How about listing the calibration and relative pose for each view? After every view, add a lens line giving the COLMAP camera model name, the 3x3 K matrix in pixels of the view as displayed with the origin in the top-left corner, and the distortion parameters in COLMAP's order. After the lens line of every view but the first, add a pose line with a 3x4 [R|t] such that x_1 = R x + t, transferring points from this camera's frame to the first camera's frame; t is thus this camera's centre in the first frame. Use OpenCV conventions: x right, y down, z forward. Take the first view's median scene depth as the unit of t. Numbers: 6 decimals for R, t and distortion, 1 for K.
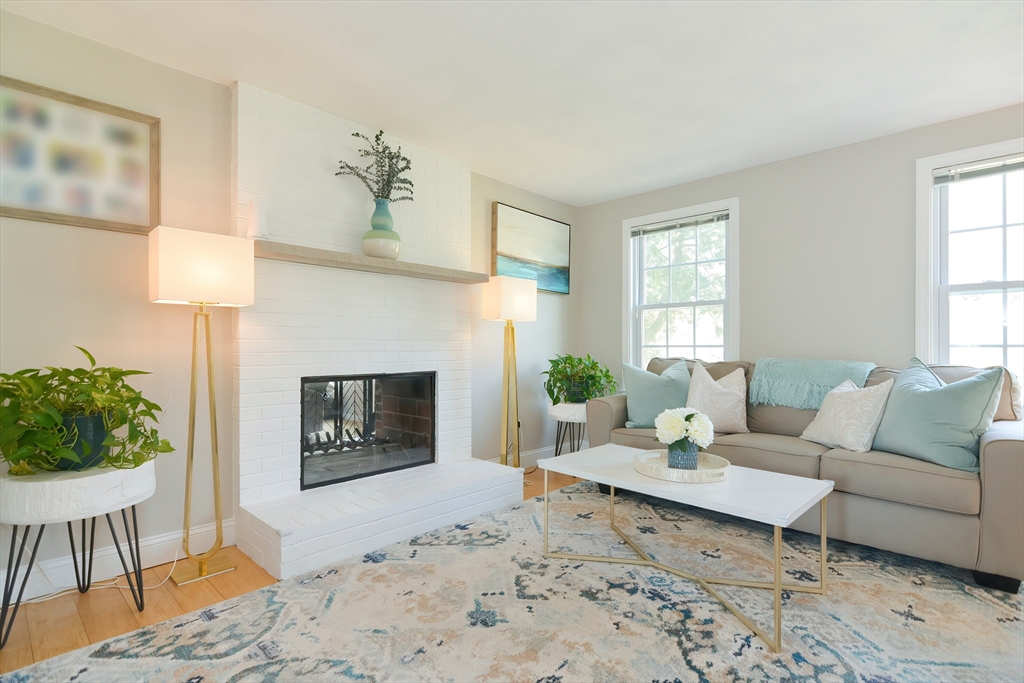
lens RADIAL K [[494.3, 0, 521.5], [0, 494.3, 343.4], [0, 0, 1]] dist [0.007705, -0.003948]
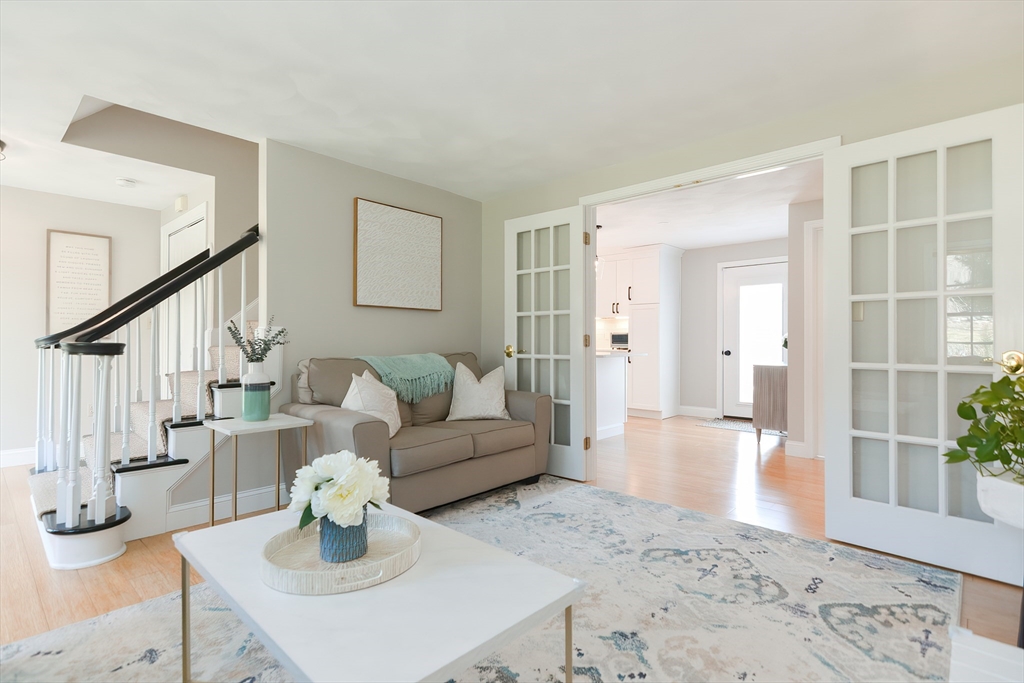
lens RADIAL K [[494.3, 0, 517.7], [0, 494.3, 337.4], [0, 0, 1]] dist [0.007705, -0.003948]
pose [[-0.999985, -0.002883, -0.004690, 0.114239], [-0.002845, 0.999963, -0.008158, -0.009192], [0.004713, -0.008144, -0.999956, 1.630827]]
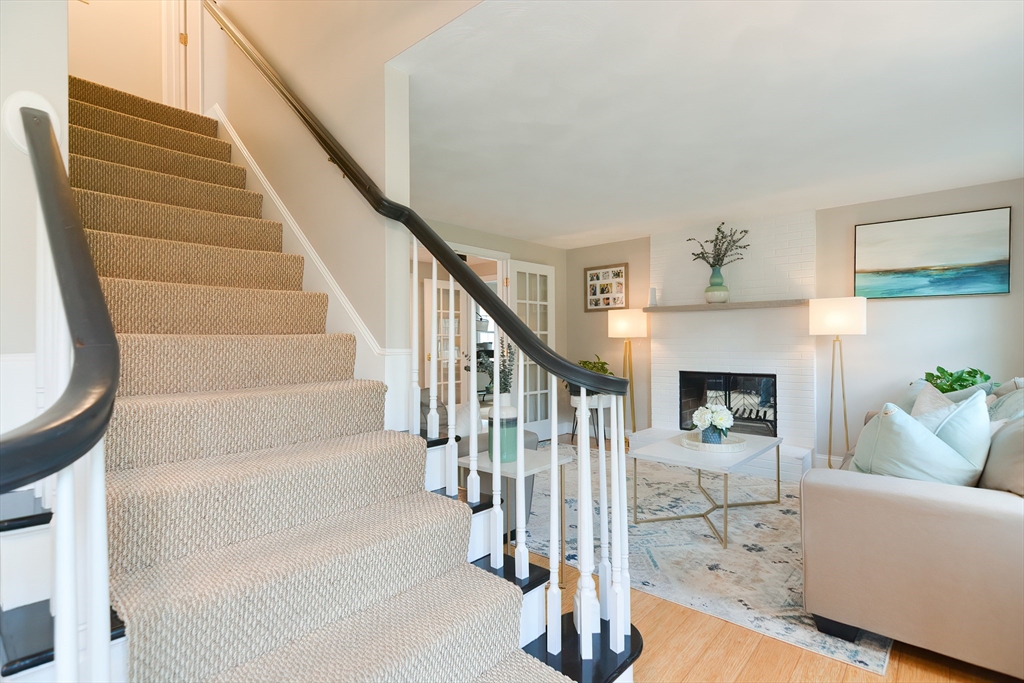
lens RADIAL K [[494.3, 0, 514.0], [0, 494.3, 340.5], [0, 0, 1]] dist [0.007705, -0.003948]
pose [[0.033822, -0.006714, -0.999405, 1.824048], [0.009386, 0.999935, -0.006400, -0.054898], [0.999384, -0.009164, 0.033883, 0.363473]]
